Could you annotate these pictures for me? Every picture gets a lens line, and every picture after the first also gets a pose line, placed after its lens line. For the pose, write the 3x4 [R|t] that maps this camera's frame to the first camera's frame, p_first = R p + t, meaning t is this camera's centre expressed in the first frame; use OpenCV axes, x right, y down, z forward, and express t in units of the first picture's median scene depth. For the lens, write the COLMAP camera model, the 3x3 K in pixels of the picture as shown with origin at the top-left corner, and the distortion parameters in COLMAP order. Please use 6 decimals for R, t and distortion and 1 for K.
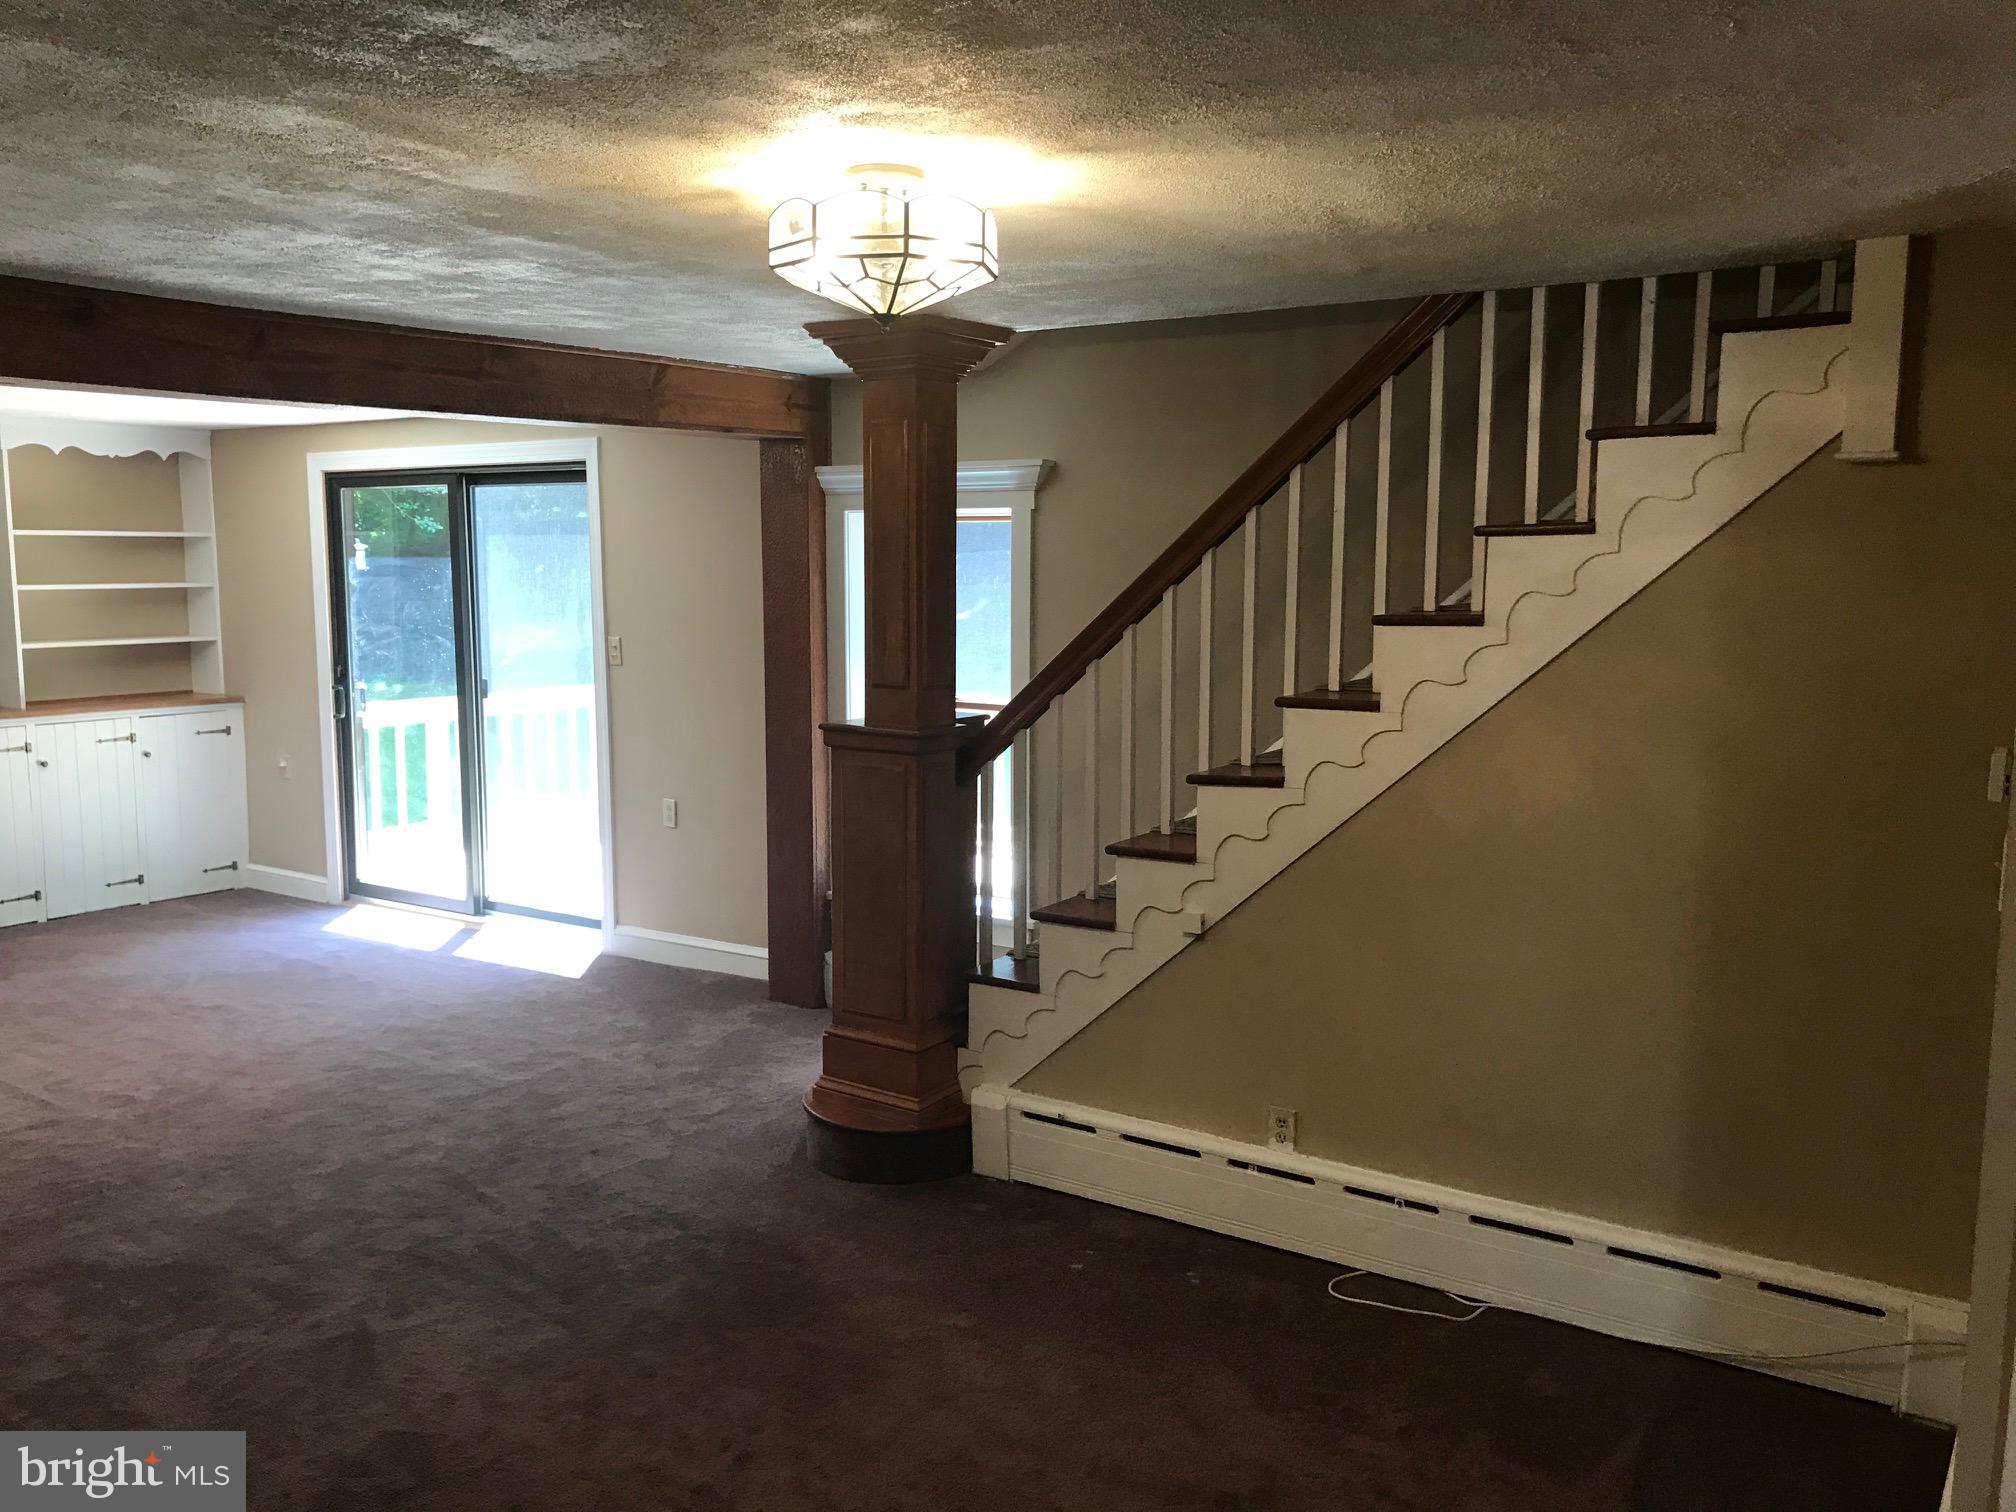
lens RADIAL K [[1654.8, 0, 993.0], [0, 1654.8, 757.8], [0, 0, 1]] dist [0.019390, -0.039187]
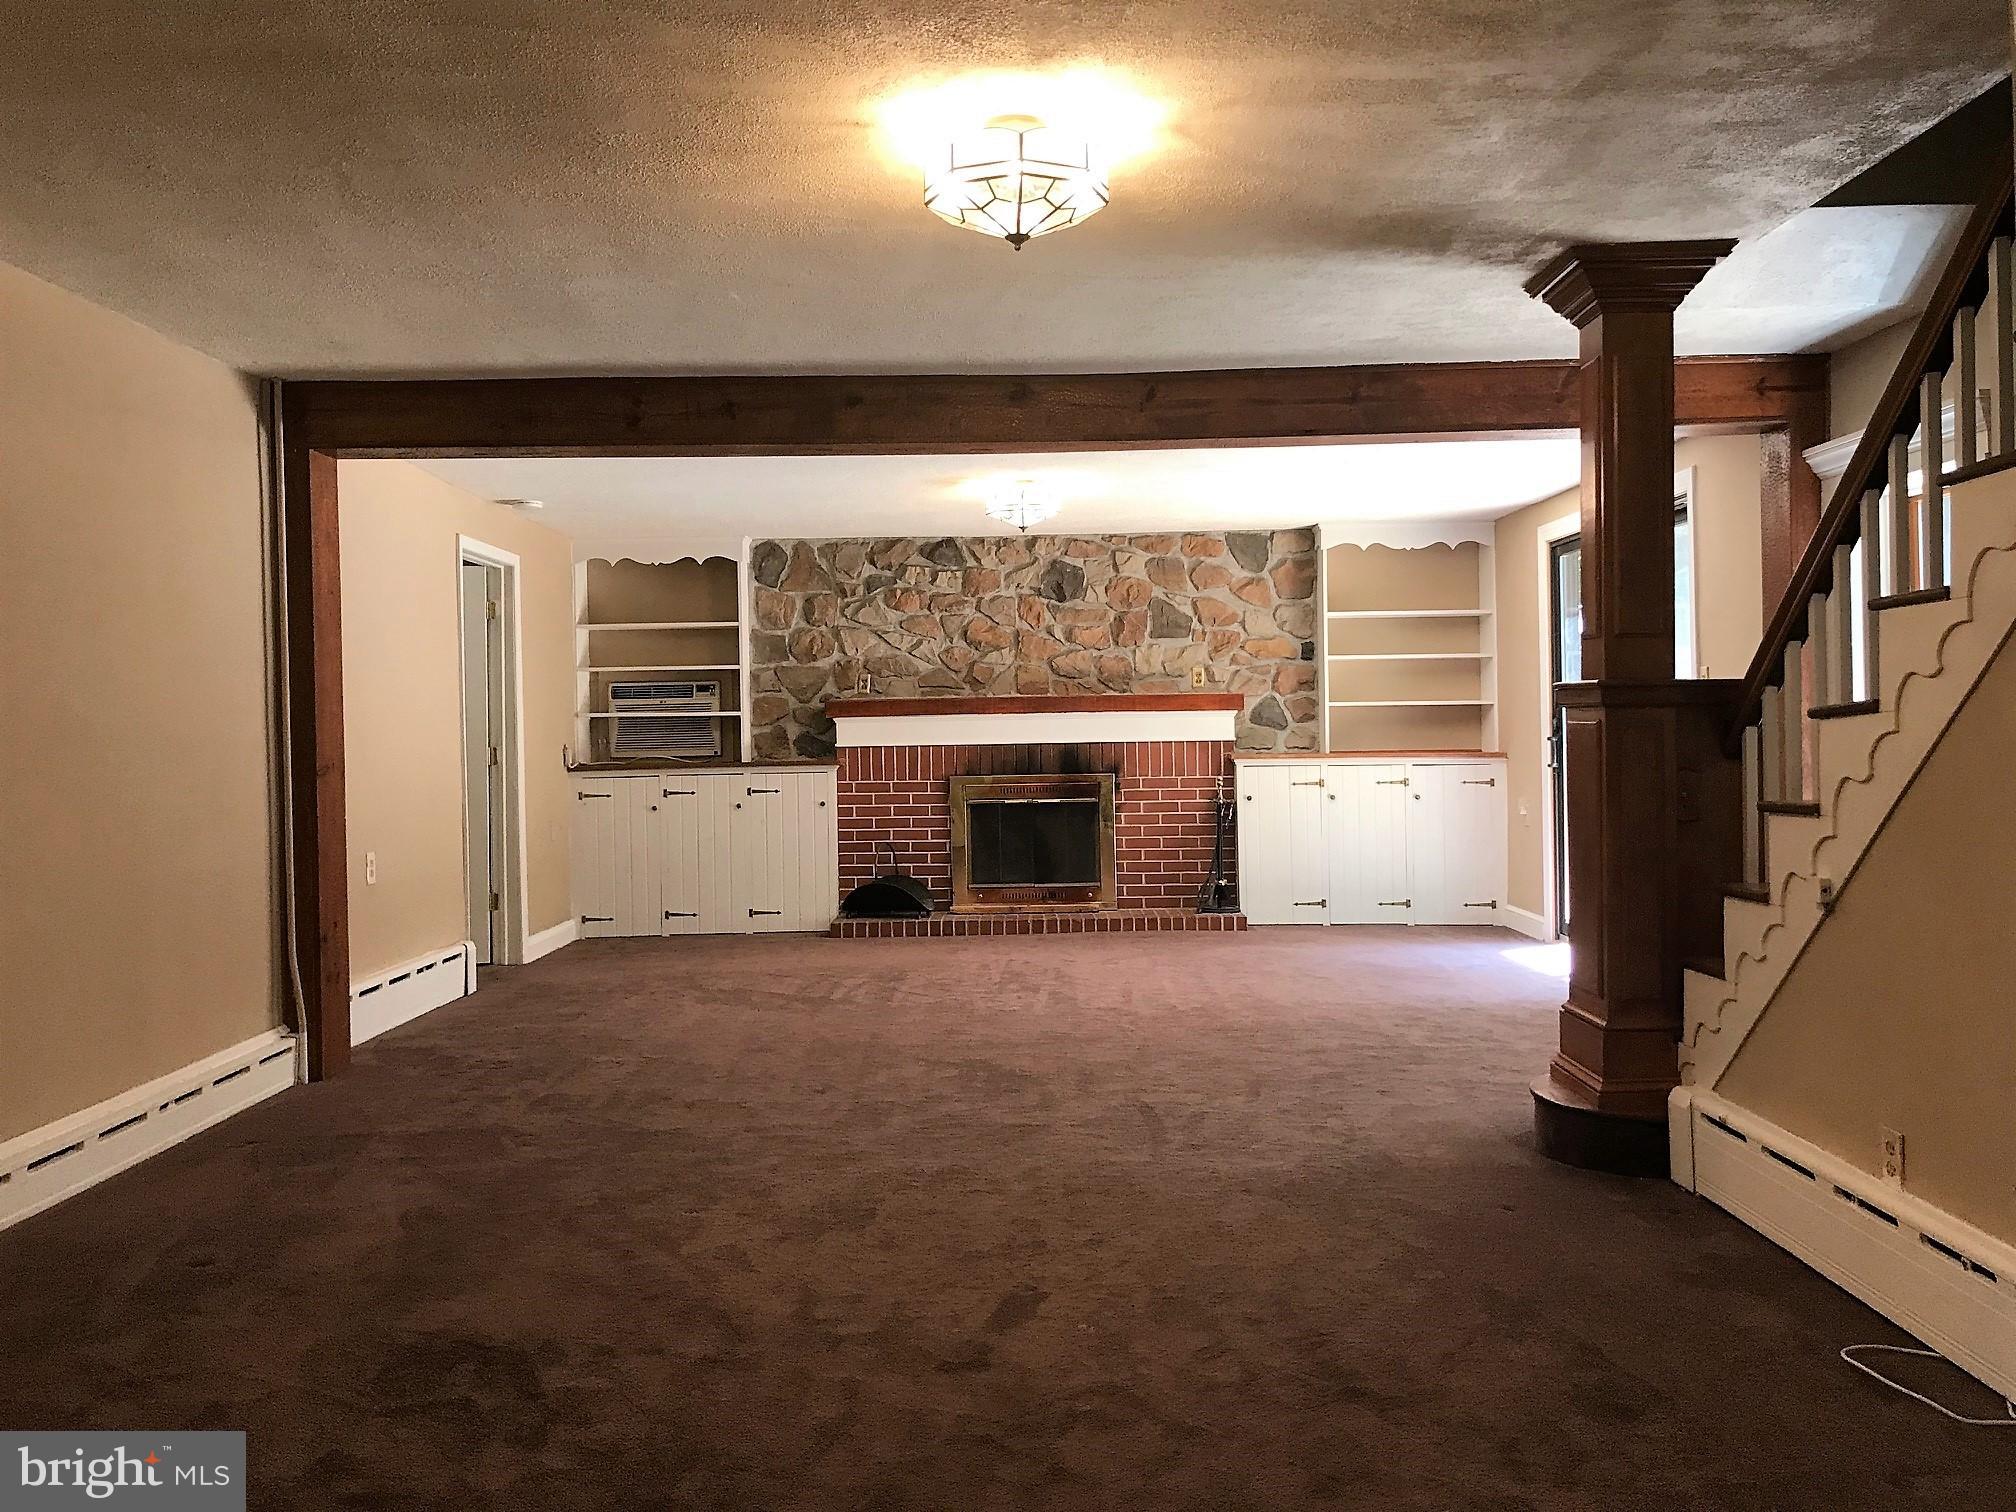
lens RADIAL K [[1654.8, 0, 993.0], [0, 1654.8, 757.8], [0, 0, 1]] dist [0.019390, -0.039187]
pose [[0.546173, 0.003071, -0.837667, 0.530891], [-0.089627, 0.994467, -0.054793, 0.105891], [0.832864, 0.105004, 0.543426, 0.186305]]
